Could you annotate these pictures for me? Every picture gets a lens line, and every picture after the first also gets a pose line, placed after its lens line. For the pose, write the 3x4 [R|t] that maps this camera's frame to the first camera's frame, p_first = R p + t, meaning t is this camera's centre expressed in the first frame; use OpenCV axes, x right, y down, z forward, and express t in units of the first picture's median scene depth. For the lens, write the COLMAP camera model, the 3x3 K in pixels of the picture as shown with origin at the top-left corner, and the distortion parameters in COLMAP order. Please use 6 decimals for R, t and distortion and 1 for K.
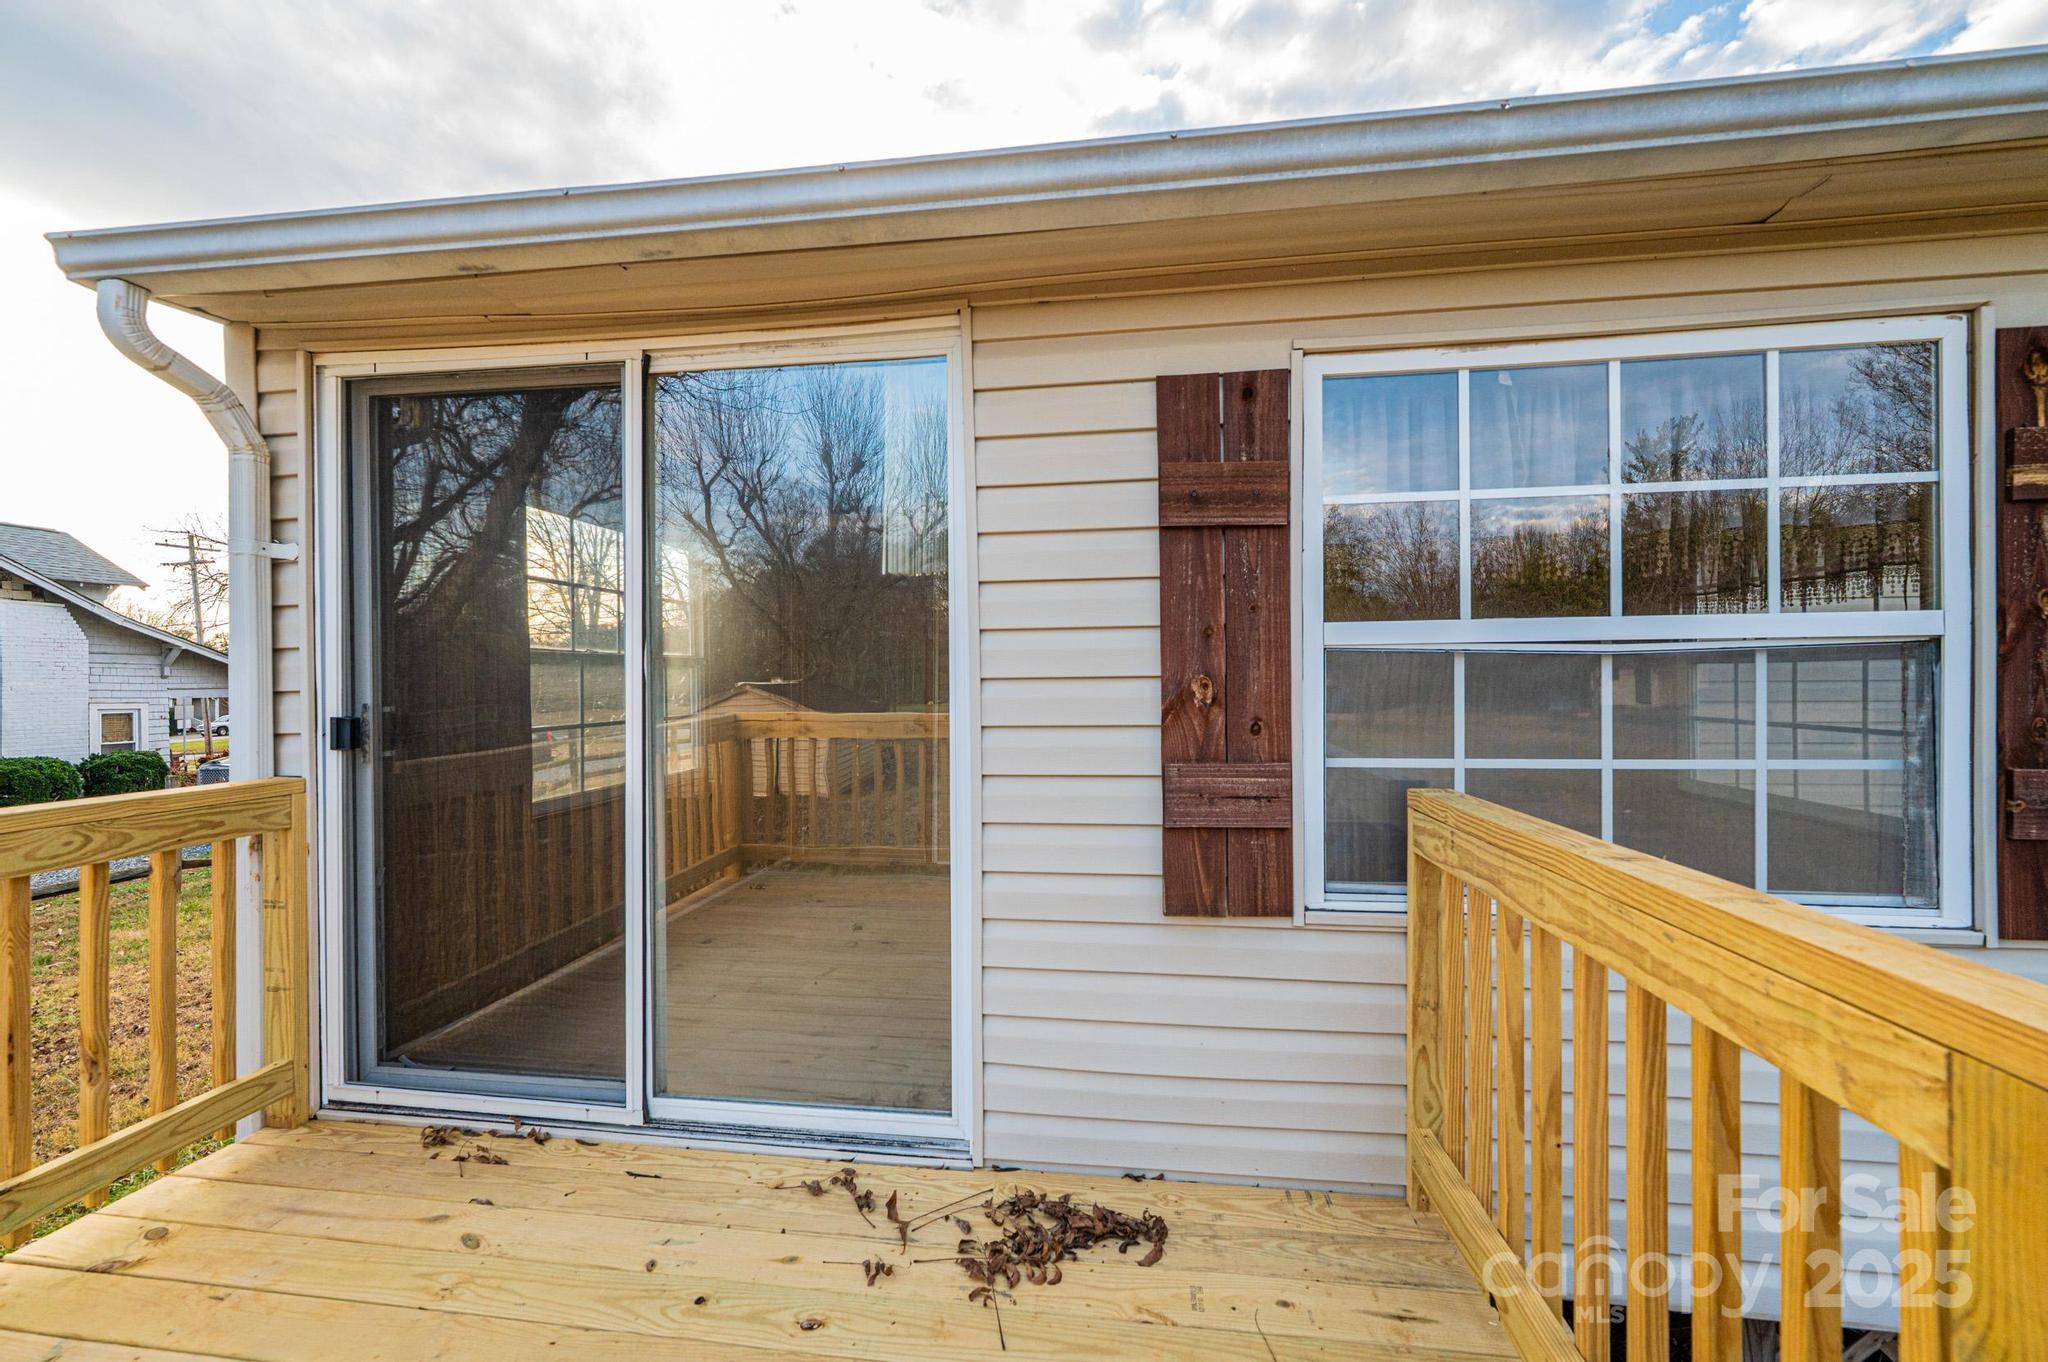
lens RADIAL K [[814.9, 0, 1023.8], [0, 814.9, 676.9], [0, 0, 1]] dist [-0.001716, 0.000278]
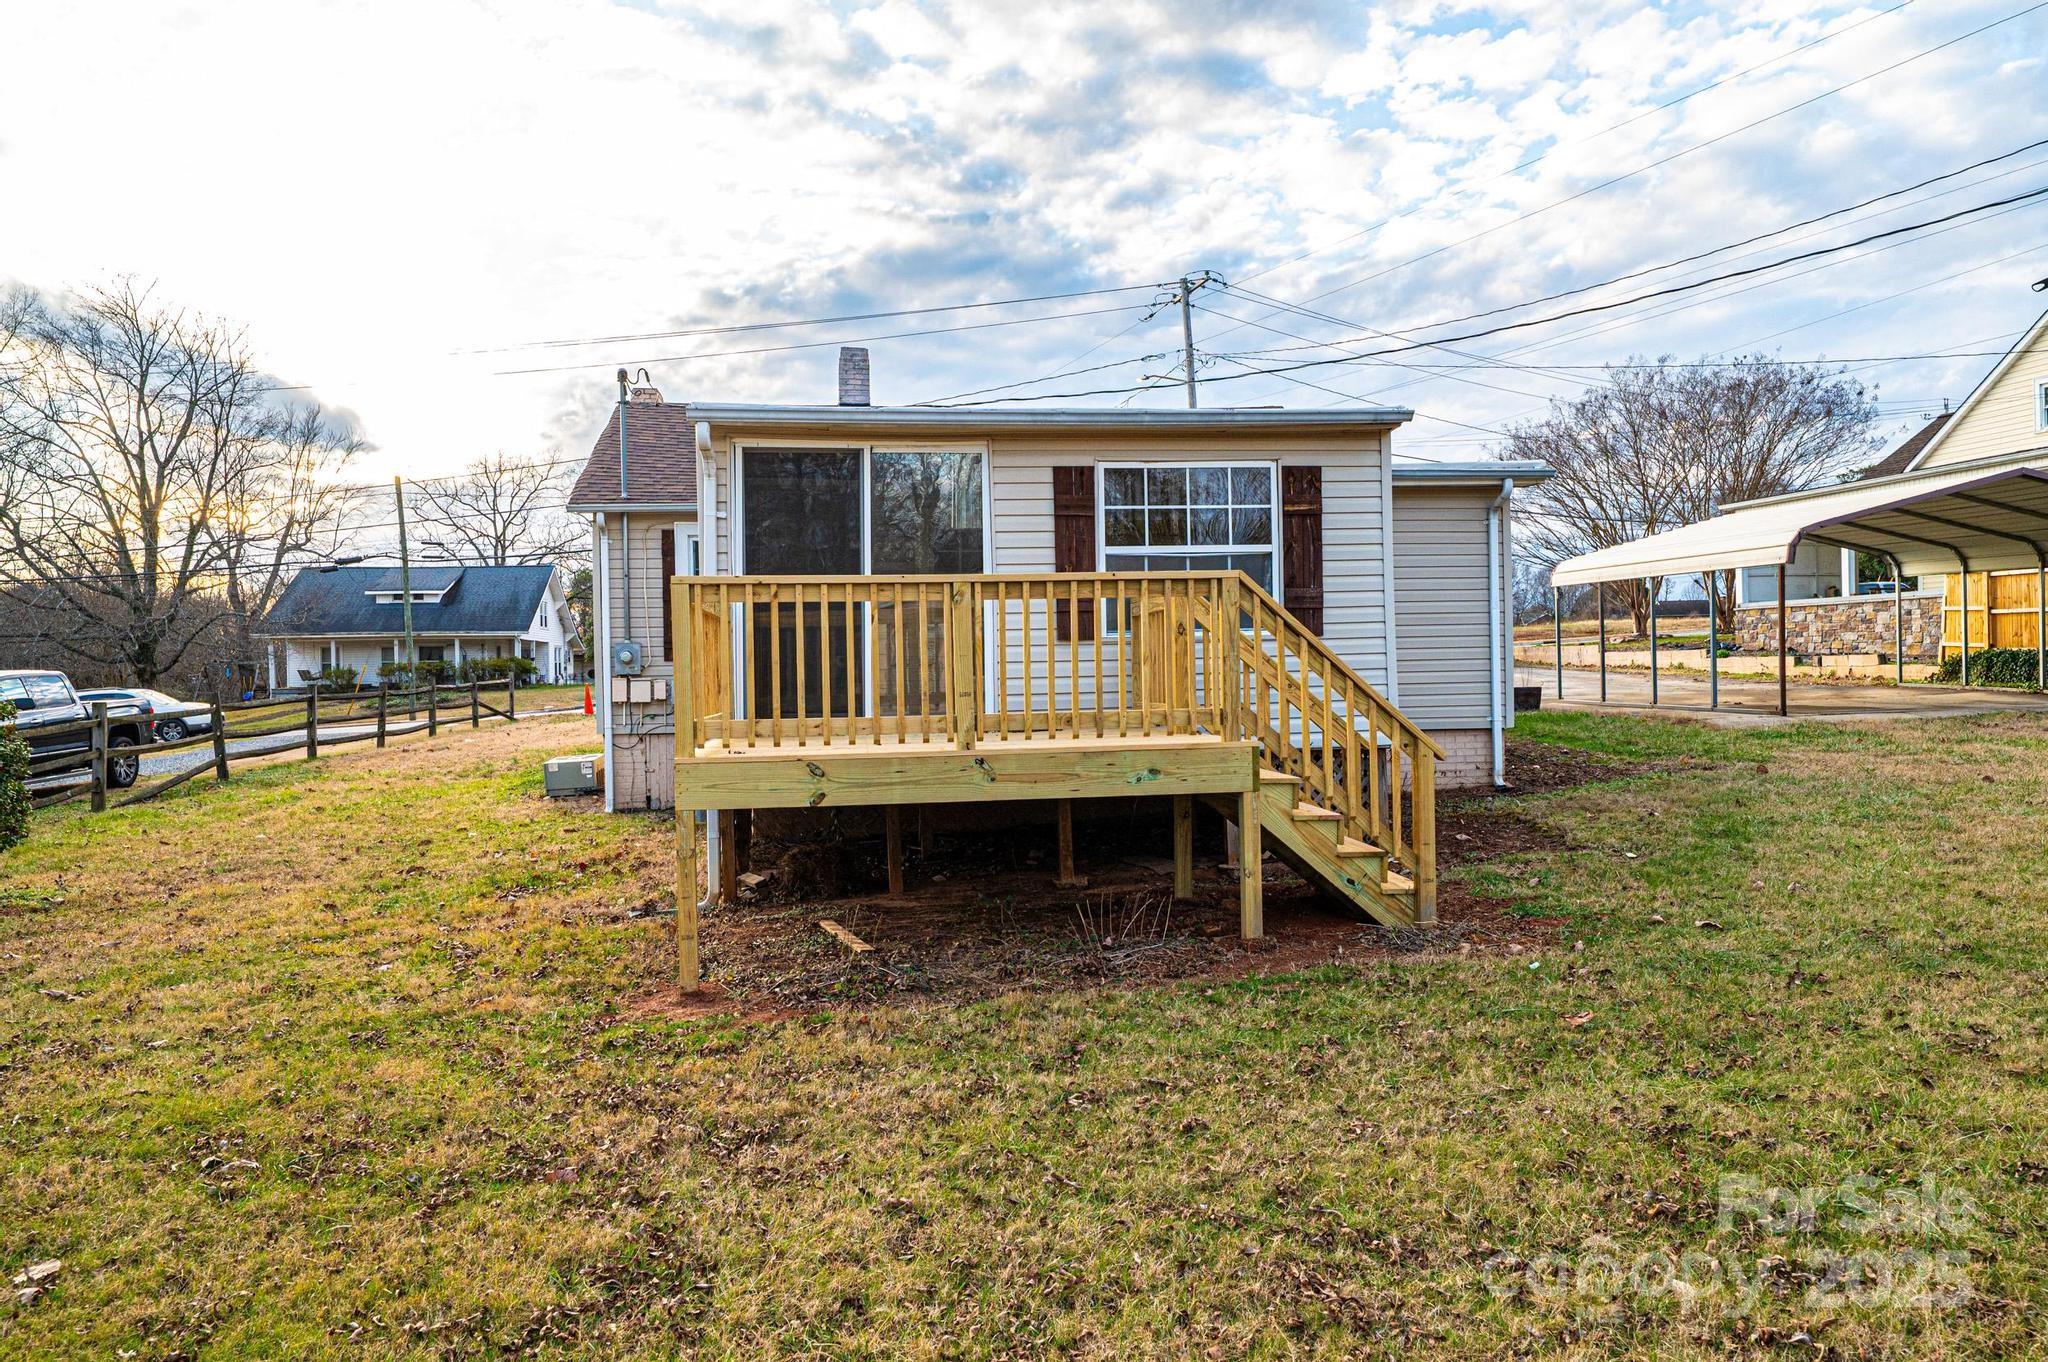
lens RADIAL K [[1436.6, 0, 1024.0], [0, 1436.6, 681.0], [0, 0, 1]] dist [-0.001316, 0.000315]
pose [[0.967348, -0.009128, 0.253286, -1.322101], [0.008795, 0.999958, 0.002445, 0.428178], [-0.253297, -0.000138, 0.967388, -4.215168]]
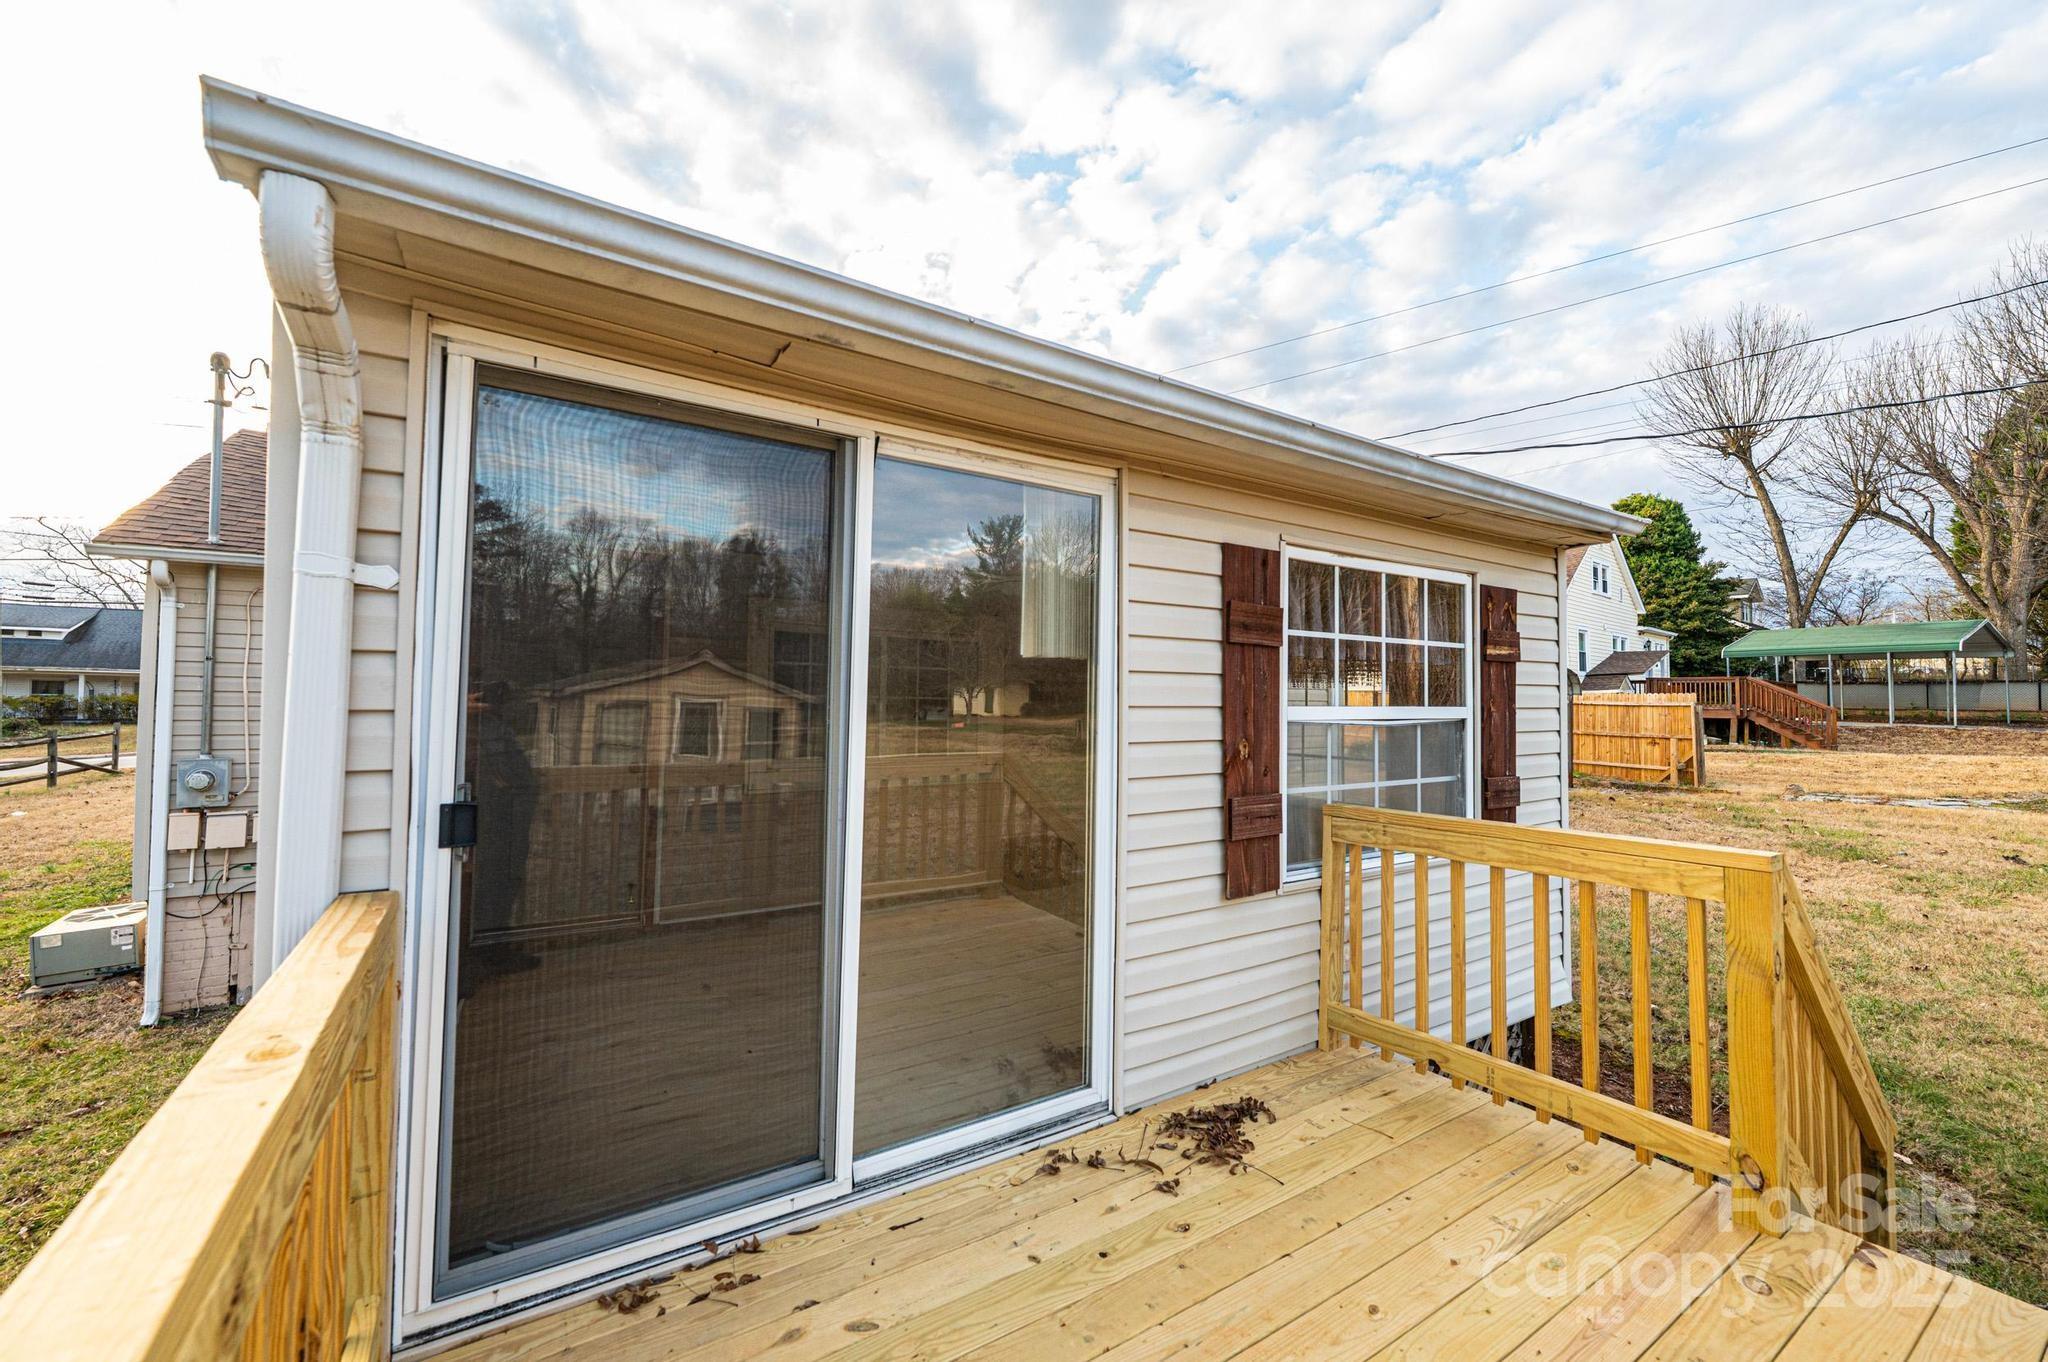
lens RADIAL K [[814.9, 0, 1023.8], [0, 814.9, 676.9], [0, 0, 1]] dist [-0.001716, 0.000278]
pose [[0.757640, 0.036893, 0.651629, -1.091158], [-0.016012, 0.999151, -0.037951, -0.055031], [-0.652476, 0.018320, 0.757588, 0.097715]]
